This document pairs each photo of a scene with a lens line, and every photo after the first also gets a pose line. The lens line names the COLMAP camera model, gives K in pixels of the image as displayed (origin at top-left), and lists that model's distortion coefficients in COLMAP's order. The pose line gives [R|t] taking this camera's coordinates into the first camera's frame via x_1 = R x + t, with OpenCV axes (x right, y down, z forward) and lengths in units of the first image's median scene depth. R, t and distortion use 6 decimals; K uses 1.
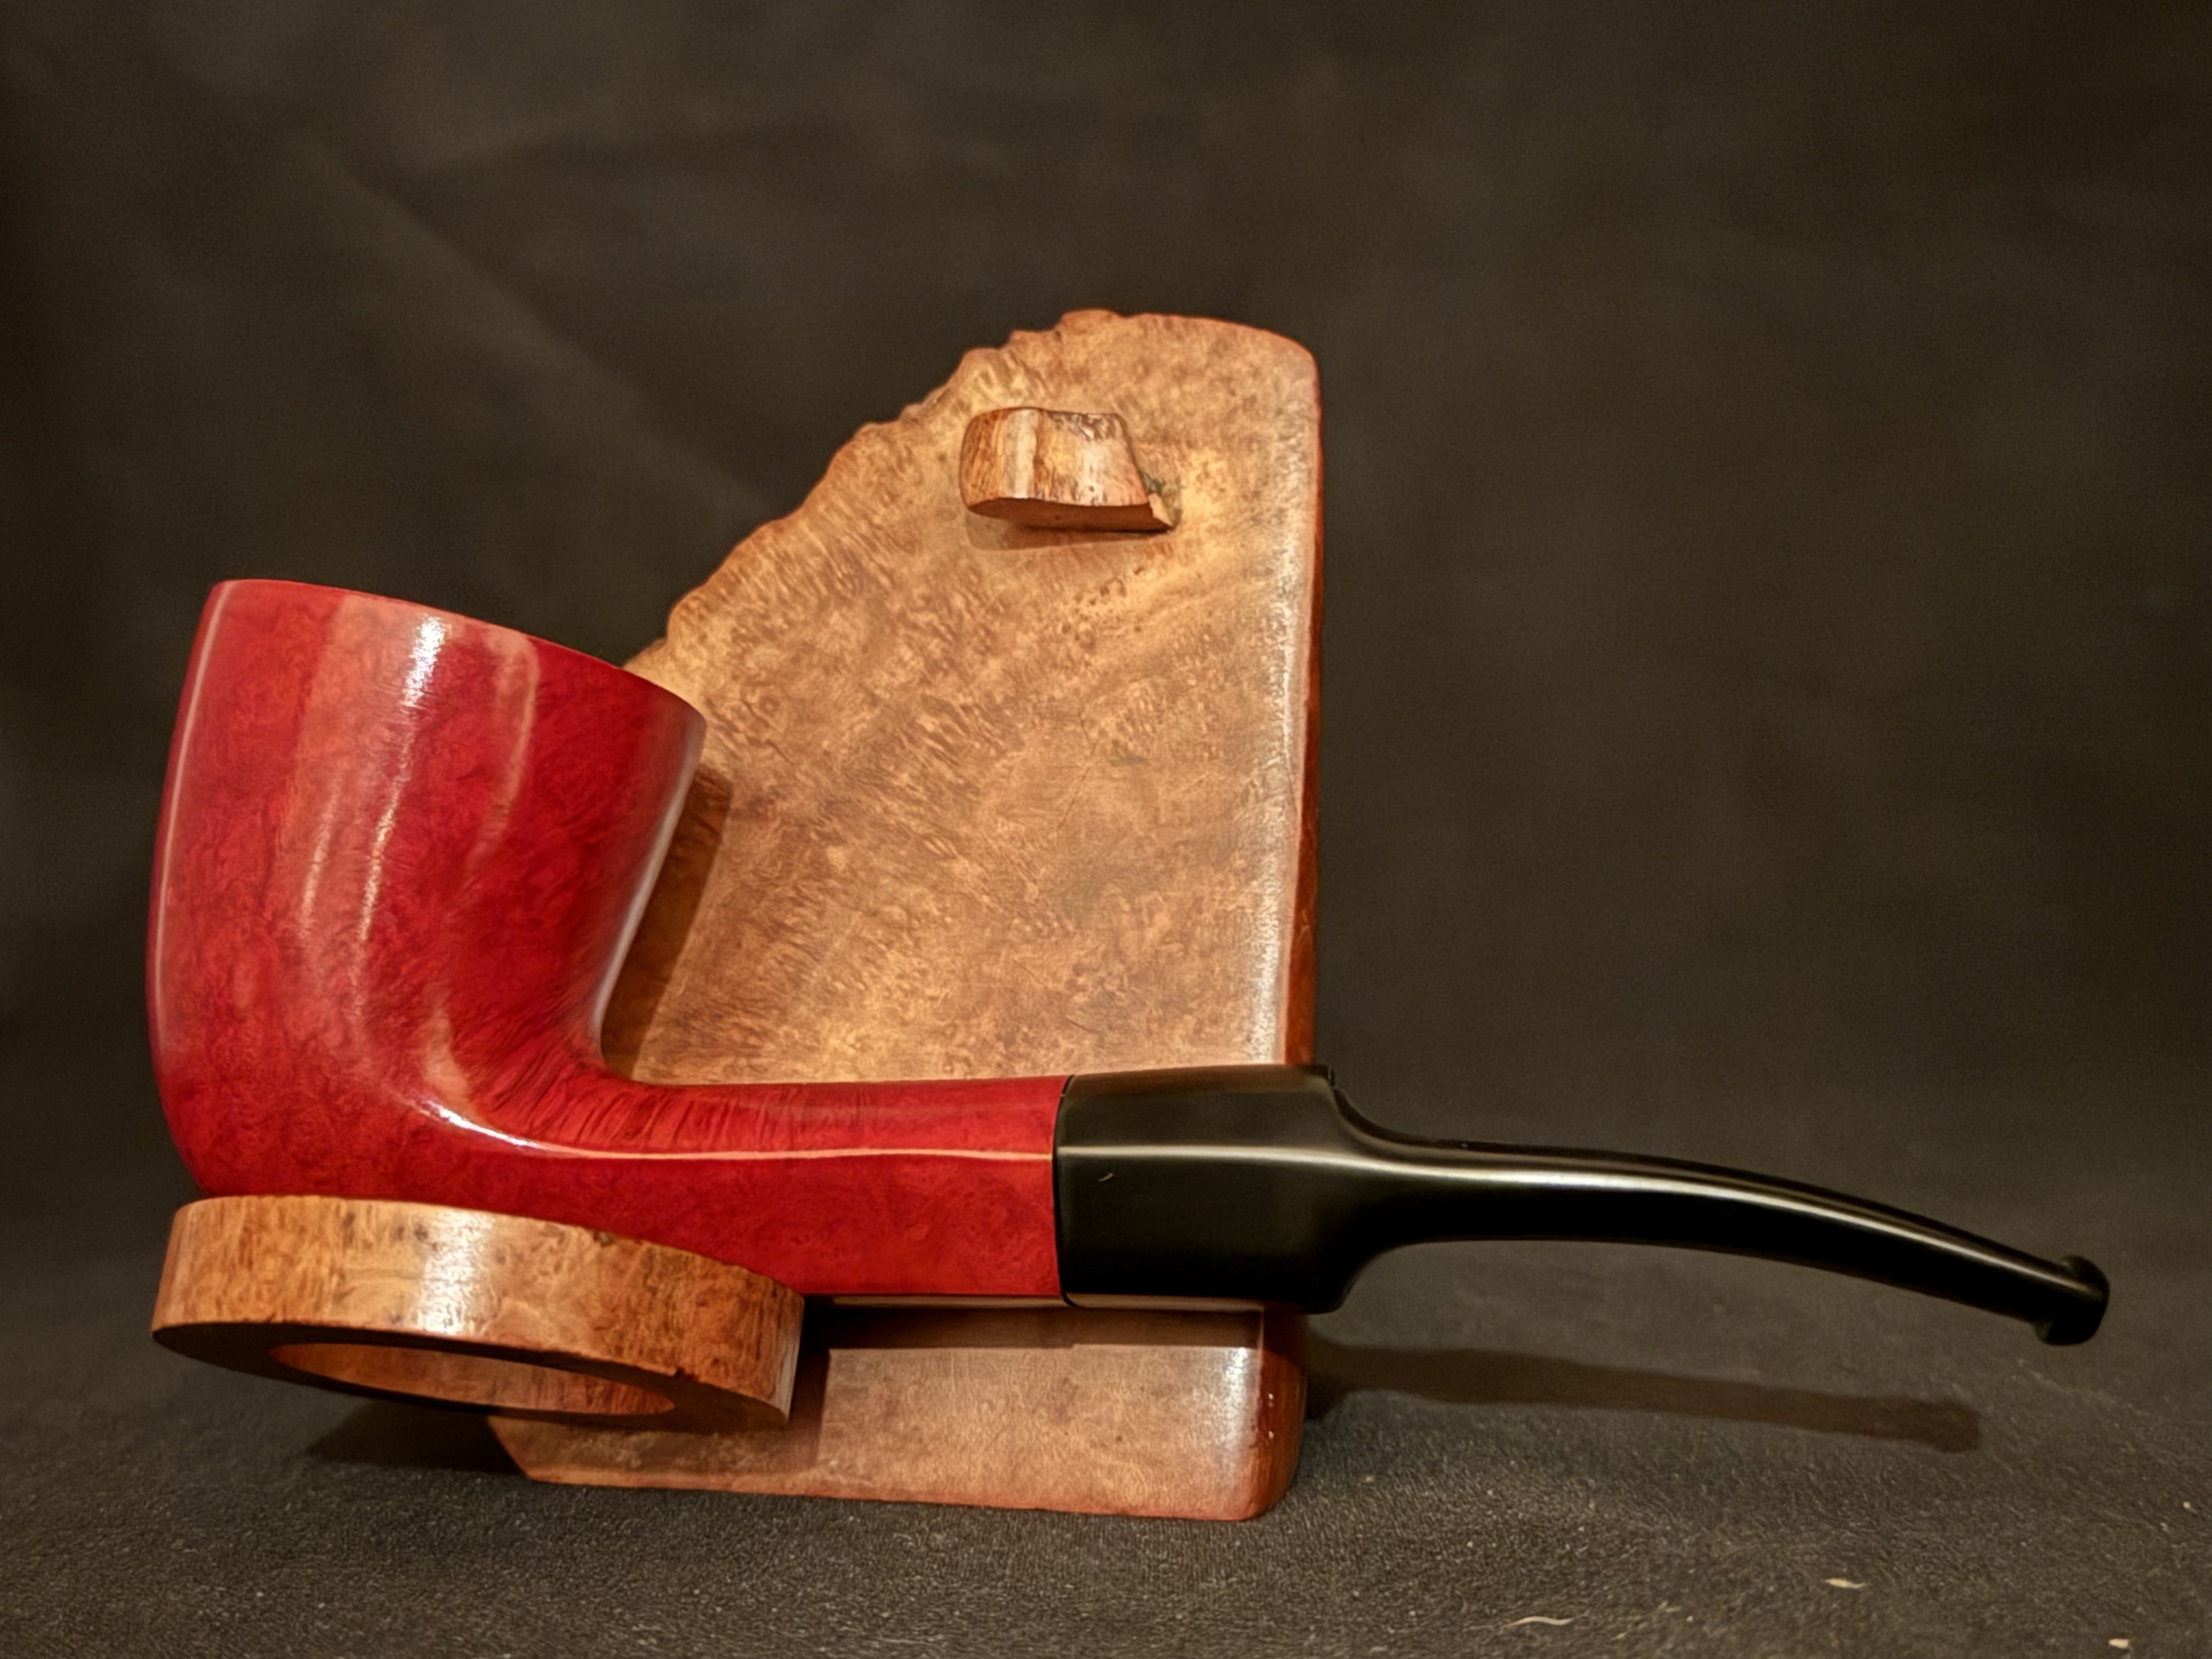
lens RADIAL K [[3151.6, 0, 1106.0], [0, 3151.6, 829.5], [0, 0, 1]] dist [0.107818, -0.068753]
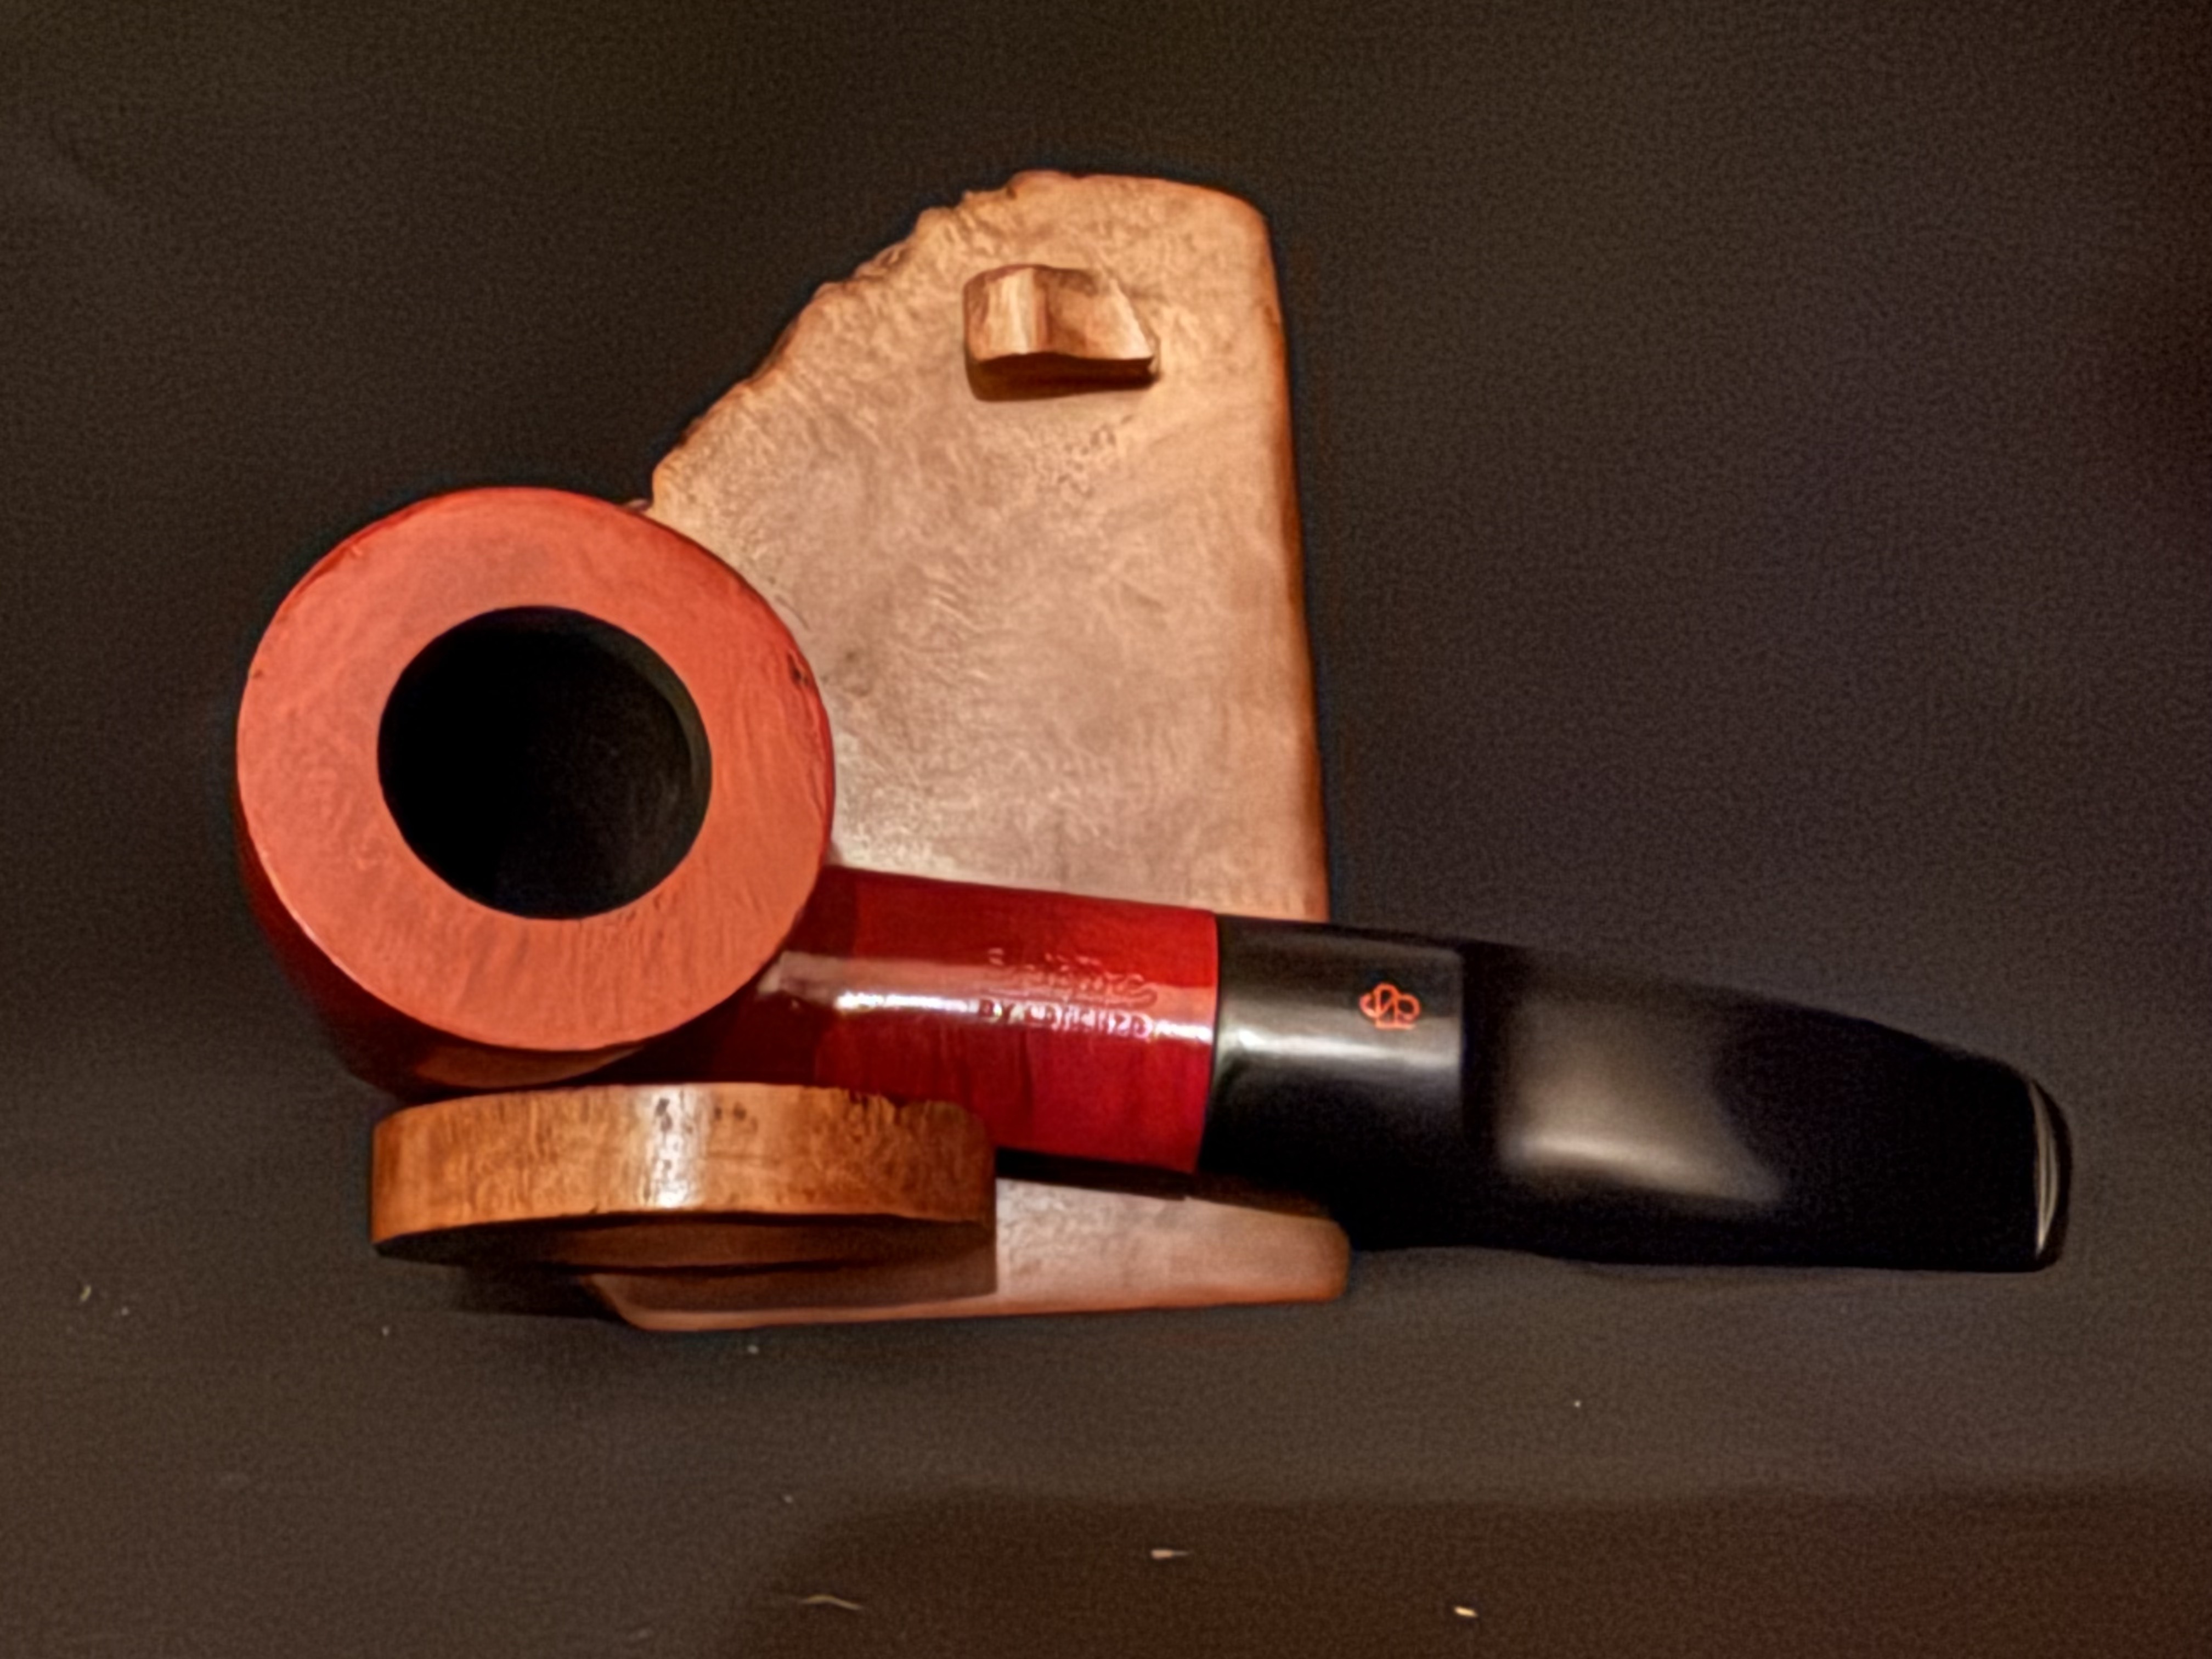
lens RADIAL K [[2772.9, 0, 934.9], [0, 2772.9, 835.6], [0, 0, 1]] dist [-0.003629, 0.001025]
pose [[0.957490, -0.065592, 0.280910, -0.320429], [0.044417, 0.995716, 0.081102, -0.022122], [-0.285026, -0.065178, 0.956301, 0.124120]]
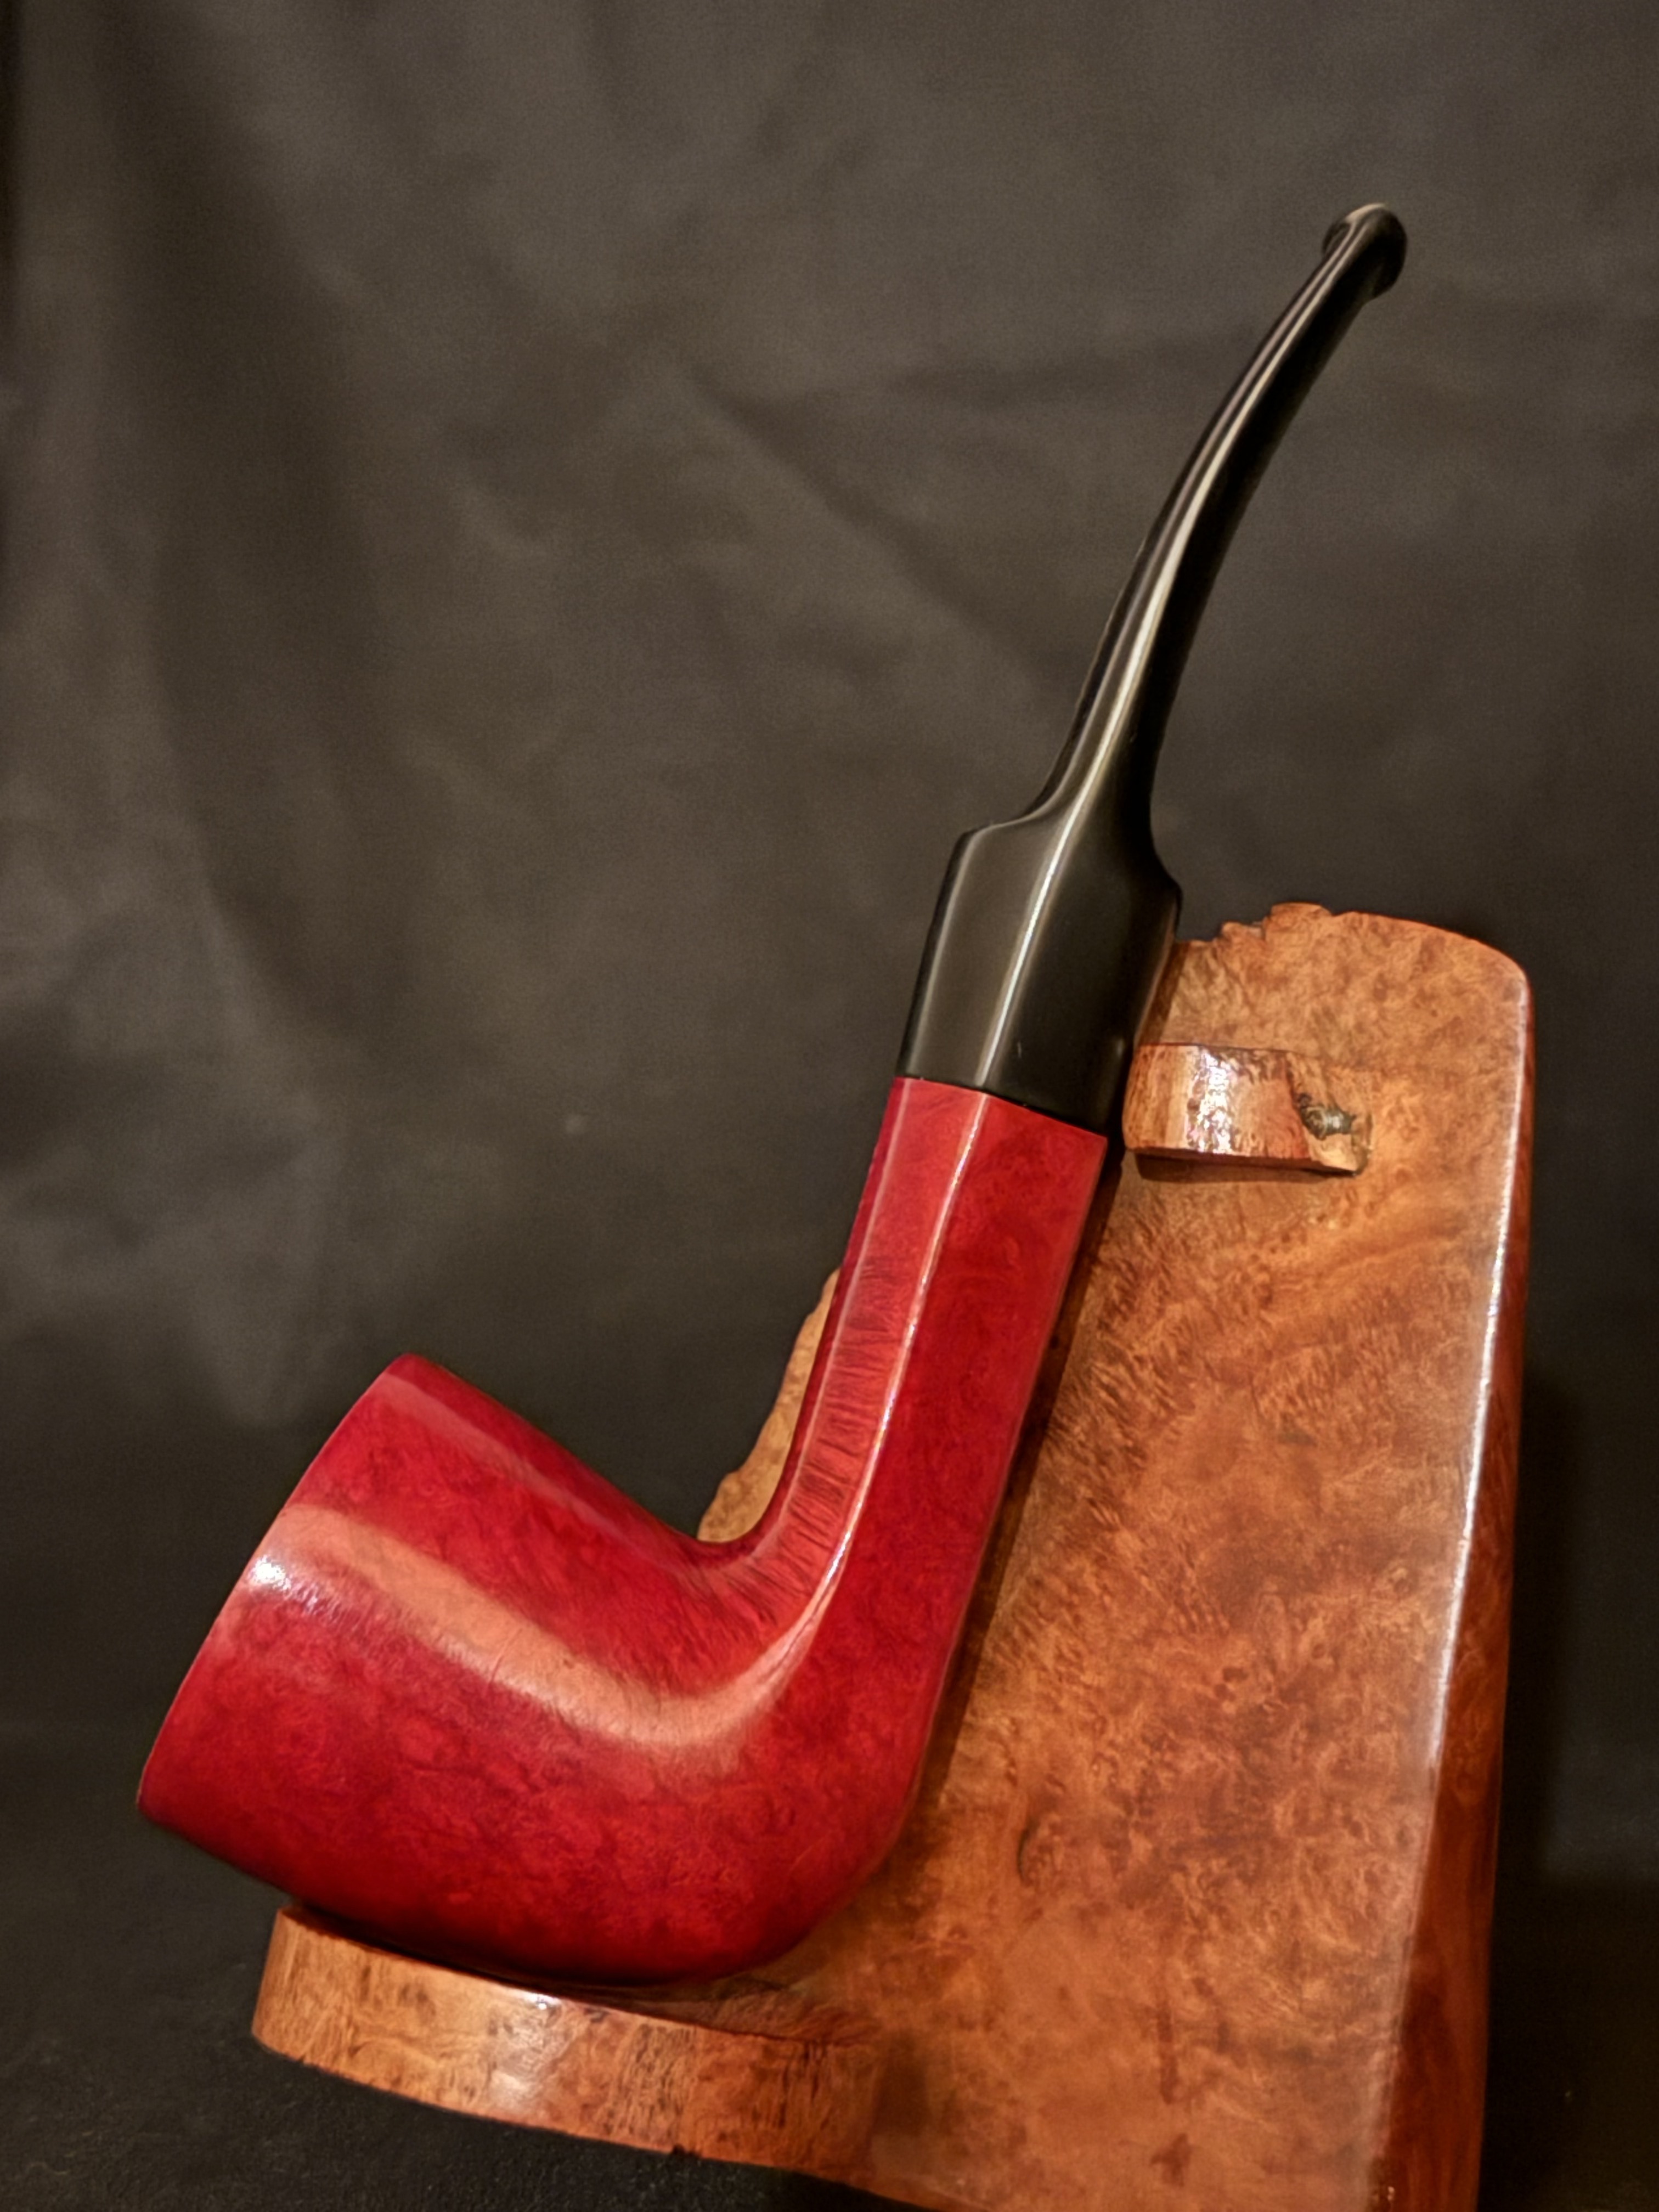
lens RADIAL K [[3772.5, 0, 829.5], [0, 3772.5, 1106.0], [0, 0, 1]] dist [0.115073, -0.116671]
pose [[0.914370, 0.021144, -0.404327, 0.314217], [0.019109, 0.995269, 0.095263, -0.217983], [0.404428, -0.094832, 0.909640, -0.021959]]
